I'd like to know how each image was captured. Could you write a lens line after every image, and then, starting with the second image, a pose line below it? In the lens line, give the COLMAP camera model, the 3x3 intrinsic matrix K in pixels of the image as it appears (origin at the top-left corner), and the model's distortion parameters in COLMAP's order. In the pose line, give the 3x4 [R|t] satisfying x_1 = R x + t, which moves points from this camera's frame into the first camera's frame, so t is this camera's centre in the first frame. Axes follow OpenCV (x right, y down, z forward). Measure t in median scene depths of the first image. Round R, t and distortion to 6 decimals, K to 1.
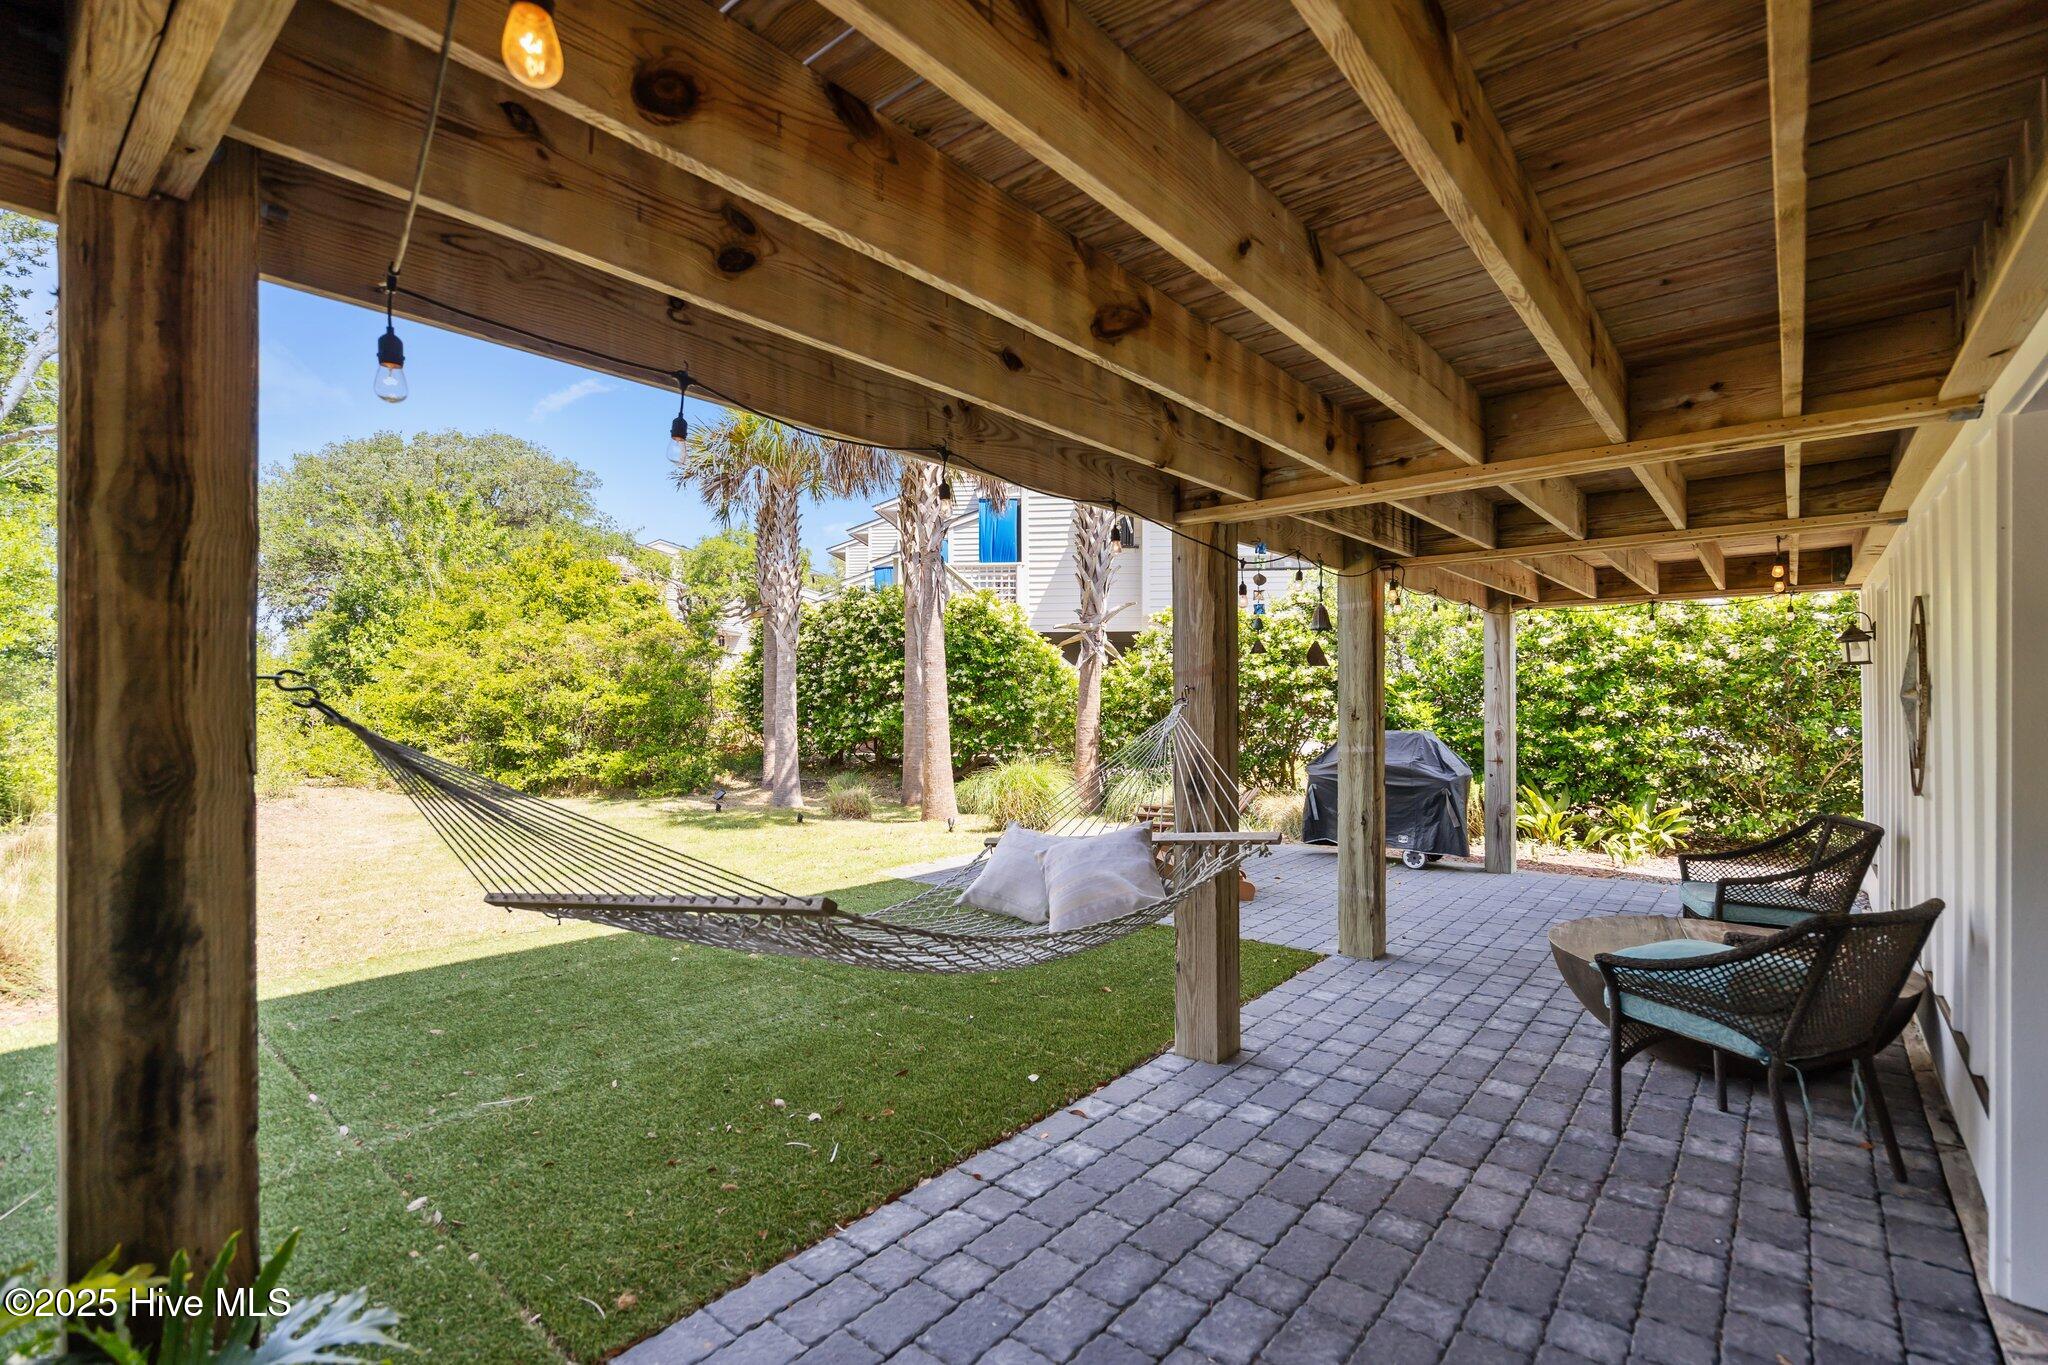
lens RADIAL K [[936.0, 0, 1082.9], [0, 936.0, 695.9], [0, 0, 1]] dist [-0.009313, 0.001588]
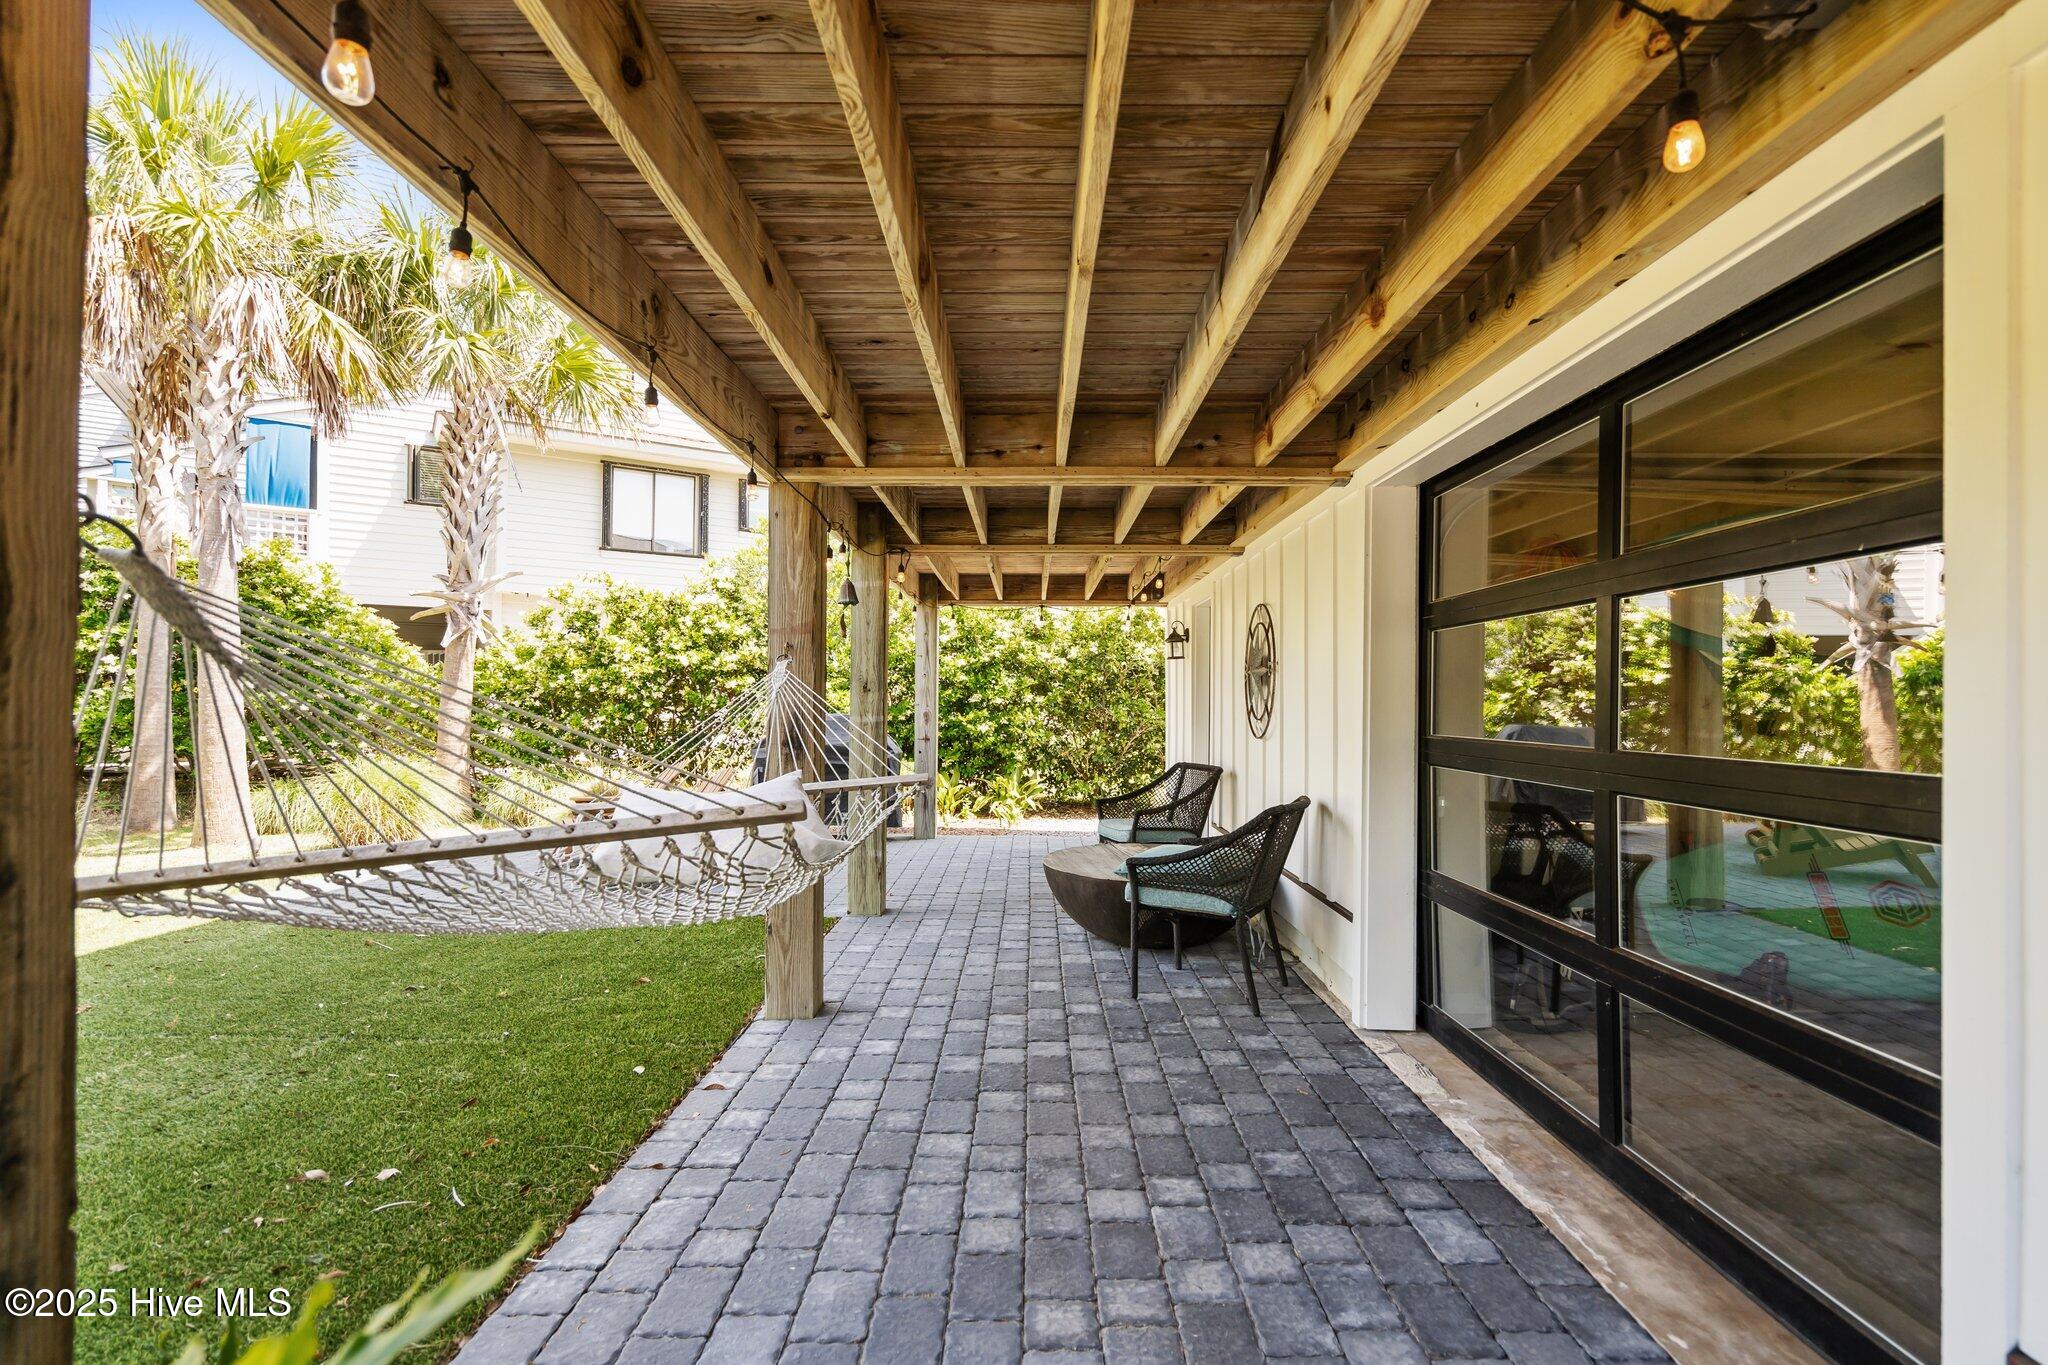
lens RADIAL K [[936.0, 0, 1073.7], [0, 936.0, 697.9], [0, 0, 1]] dist [-0.009313, 0.001588]
pose [[0.768214, 0.005999, 0.640165, -0.252996], [-0.003679, 0.999981, -0.004956, 0.044878], [-0.640183, 0.001452, 0.768221, 0.036789]]
